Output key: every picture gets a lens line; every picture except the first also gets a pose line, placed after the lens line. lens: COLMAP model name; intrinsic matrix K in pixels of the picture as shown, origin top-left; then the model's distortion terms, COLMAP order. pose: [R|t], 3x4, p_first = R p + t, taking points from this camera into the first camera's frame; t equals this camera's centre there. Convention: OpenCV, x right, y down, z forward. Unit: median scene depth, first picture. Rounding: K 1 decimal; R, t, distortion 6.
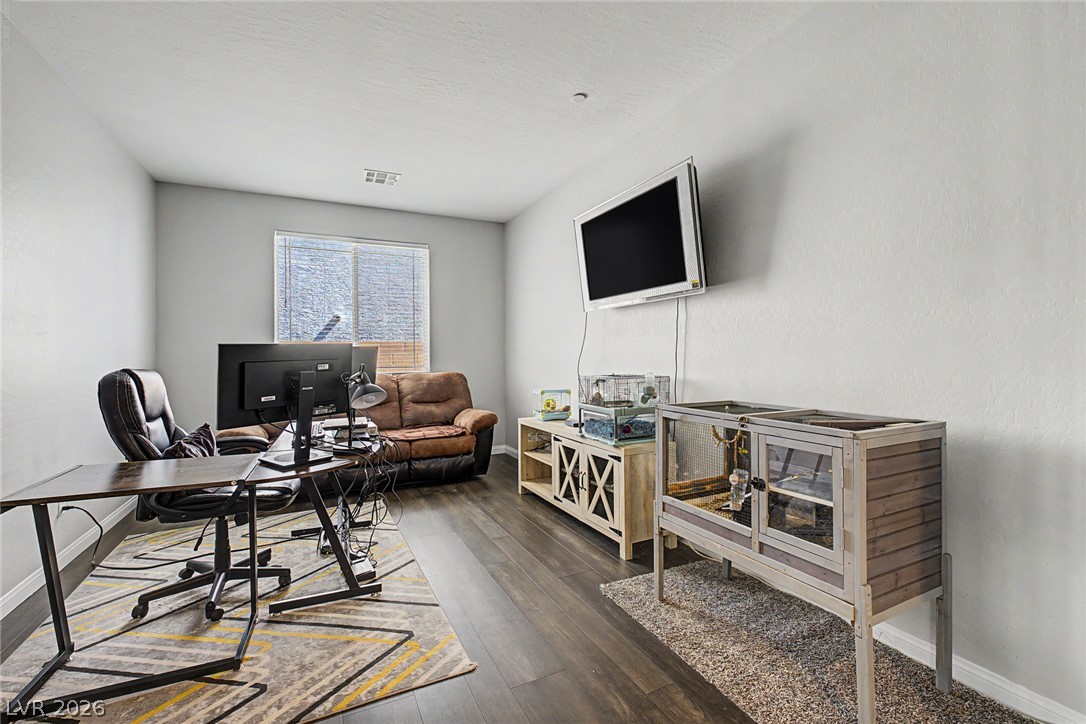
lens RADIAL K [[458.3, 0, 540.0], [0, 458.3, 359.0], [0, 0, 1]] dist [0.008379, -0.000514]
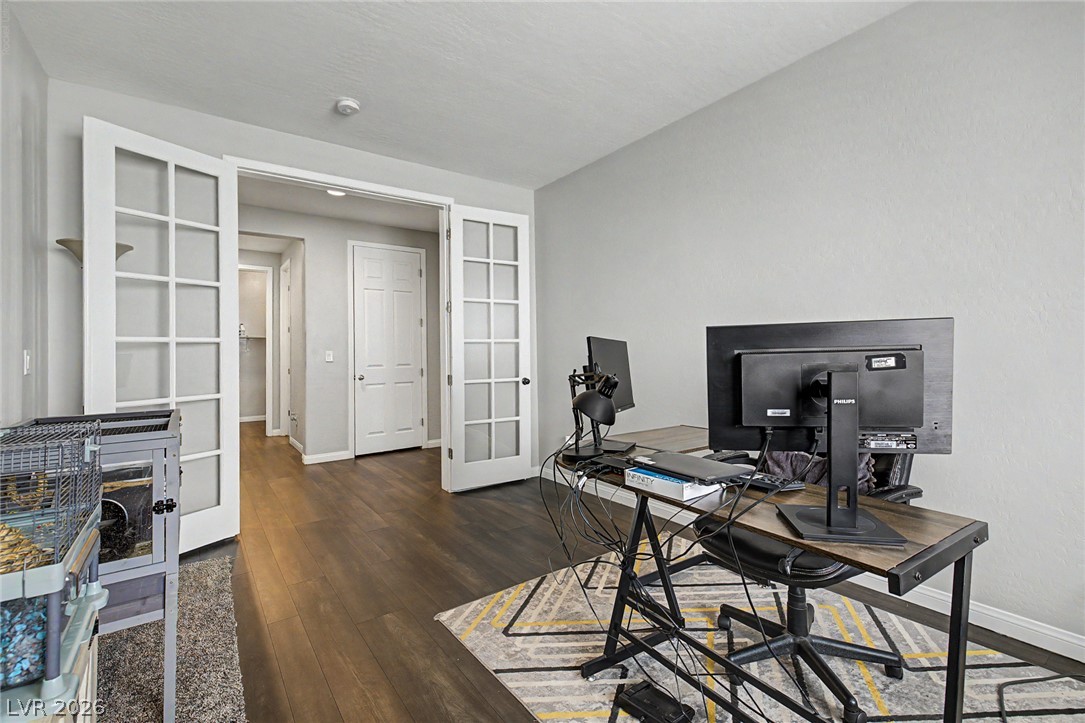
lens RADIAL K [[500.2, 0, 543.6], [0, 500.2, 354.9], [0, 0, 1]] dist [-0.000888, -0.000034]
pose [[-0.986708, 0.023457, -0.160799, -0.206534], [0.022031, 0.999701, 0.010647, -0.015453], [0.161001, 0.006963, -0.986930, 2.141678]]
